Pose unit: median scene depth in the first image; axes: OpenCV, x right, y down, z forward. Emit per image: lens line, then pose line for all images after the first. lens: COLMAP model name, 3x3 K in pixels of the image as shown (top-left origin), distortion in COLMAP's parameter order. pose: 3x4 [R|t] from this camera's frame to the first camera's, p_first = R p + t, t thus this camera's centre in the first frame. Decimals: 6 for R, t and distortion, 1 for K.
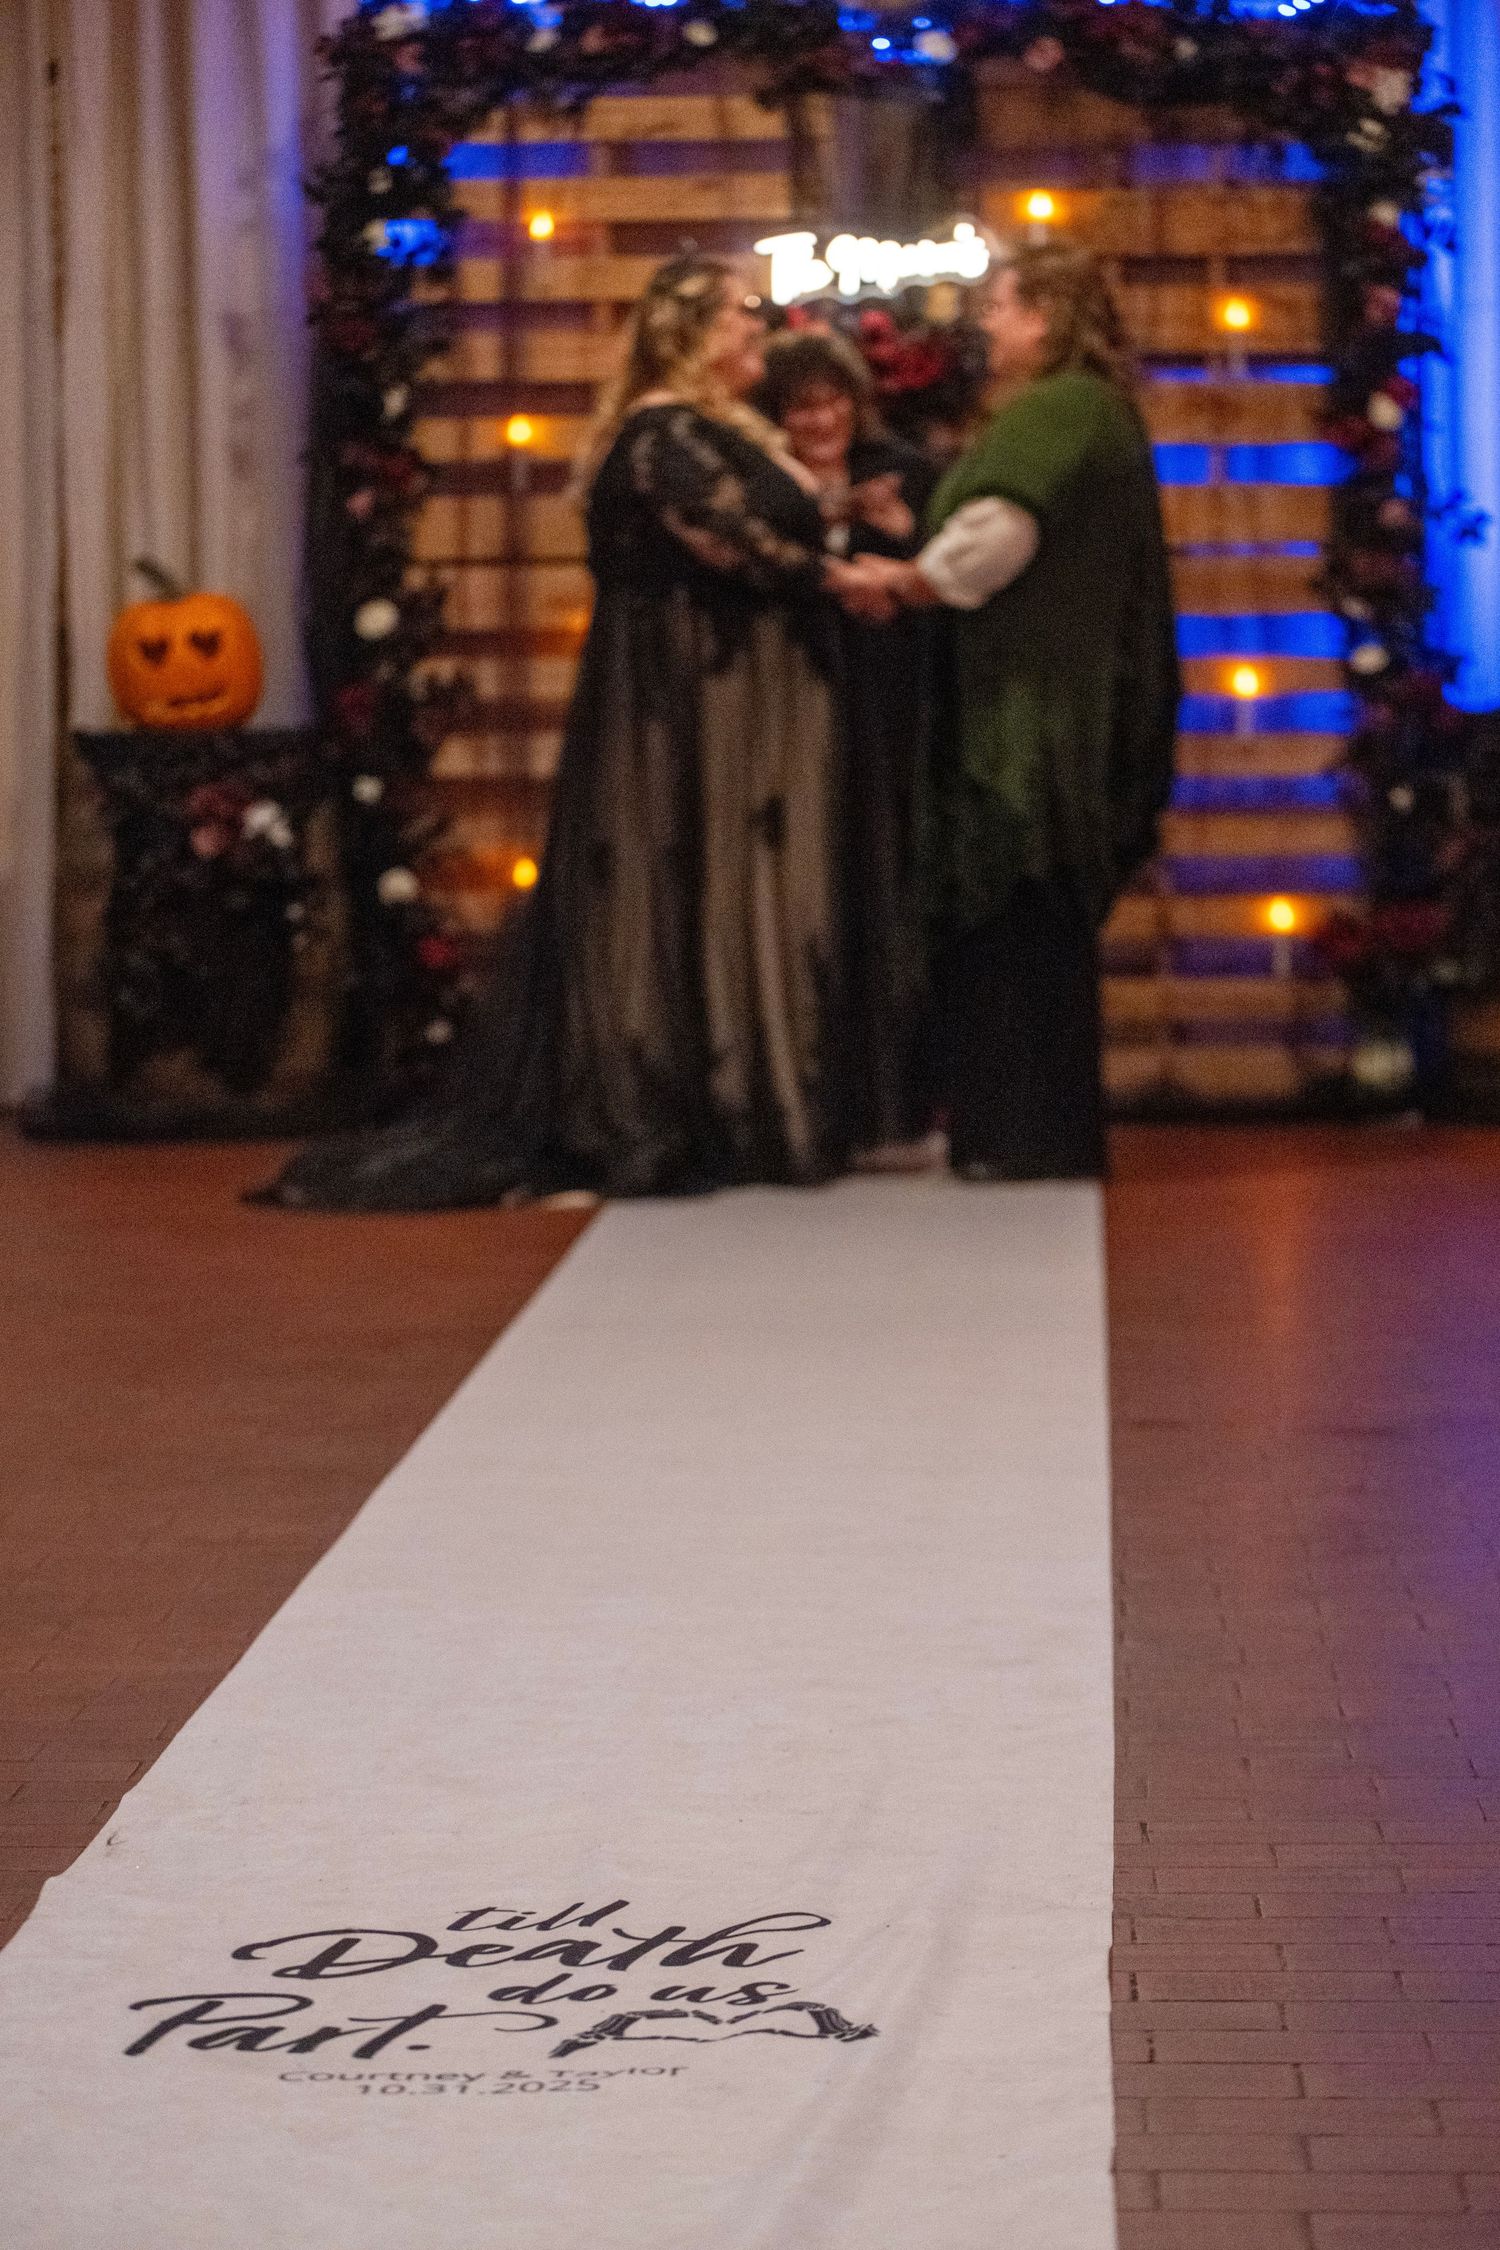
lens RADIAL K [[6078.1, 0, 615.4], [0, 6078.1, 1122.8], [0, 0, 1]] dist [-0.021890, 0.023874]
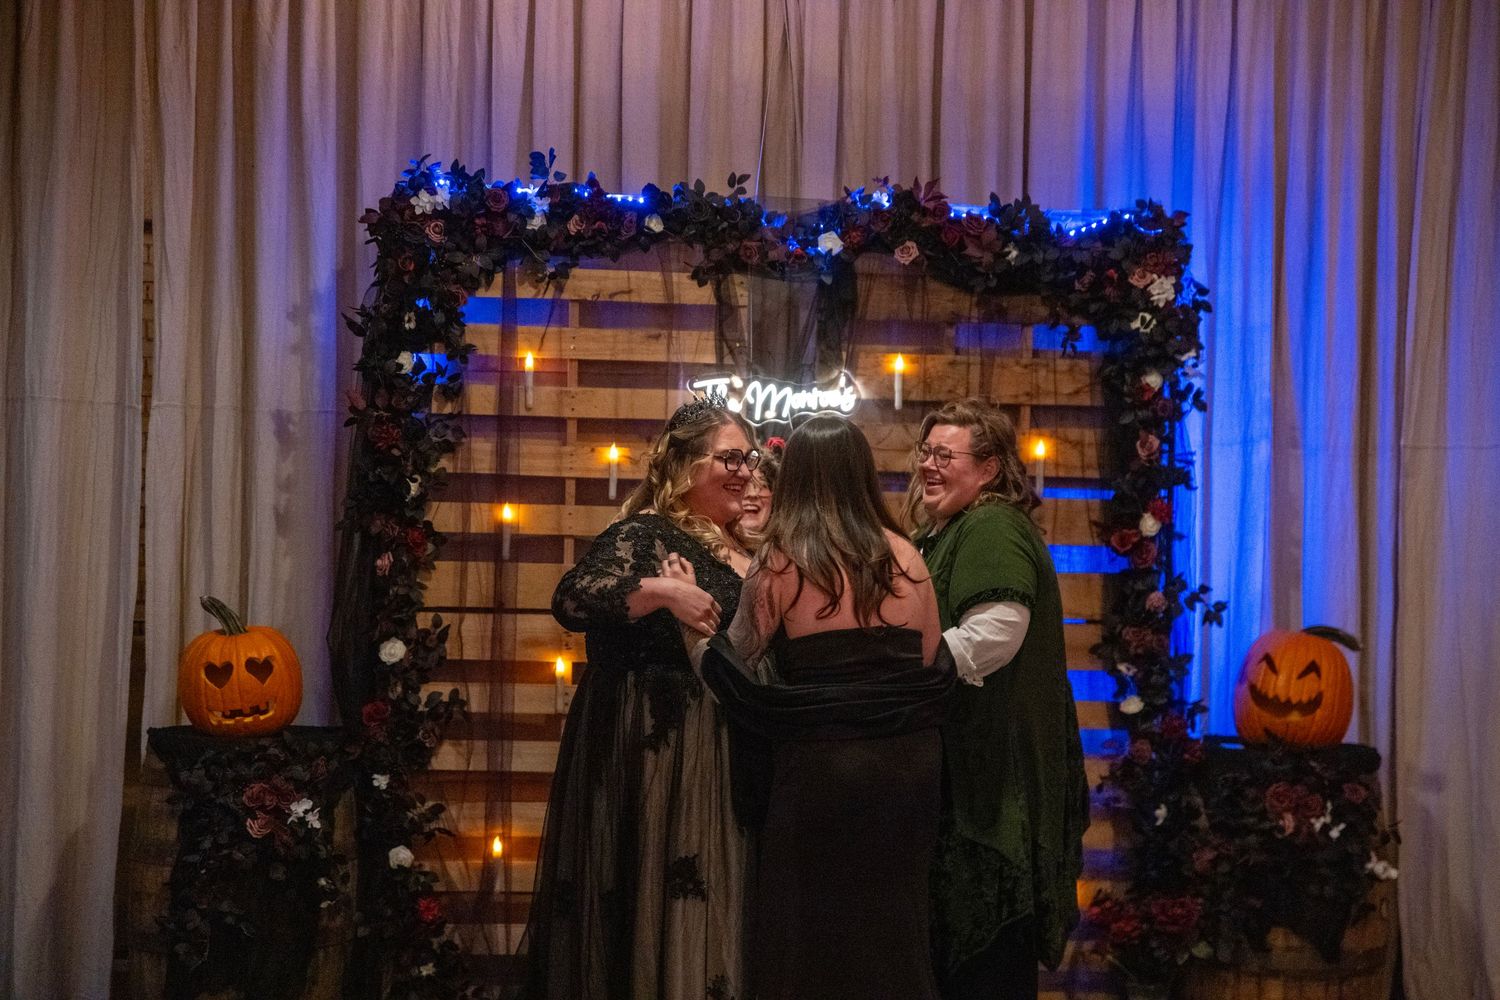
lens RADIAL K [[2784.0, 0, 762.5], [0, 2784.0, 517.1], [0, 0, 1]] dist [0.270780, -0.083337]
pose [[0.987606, 0.037057, 0.152517, -0.054214], [-0.024268, 0.996096, -0.084879, -0.062808], [-0.155067, 0.080126, 0.984649, 0.392111]]
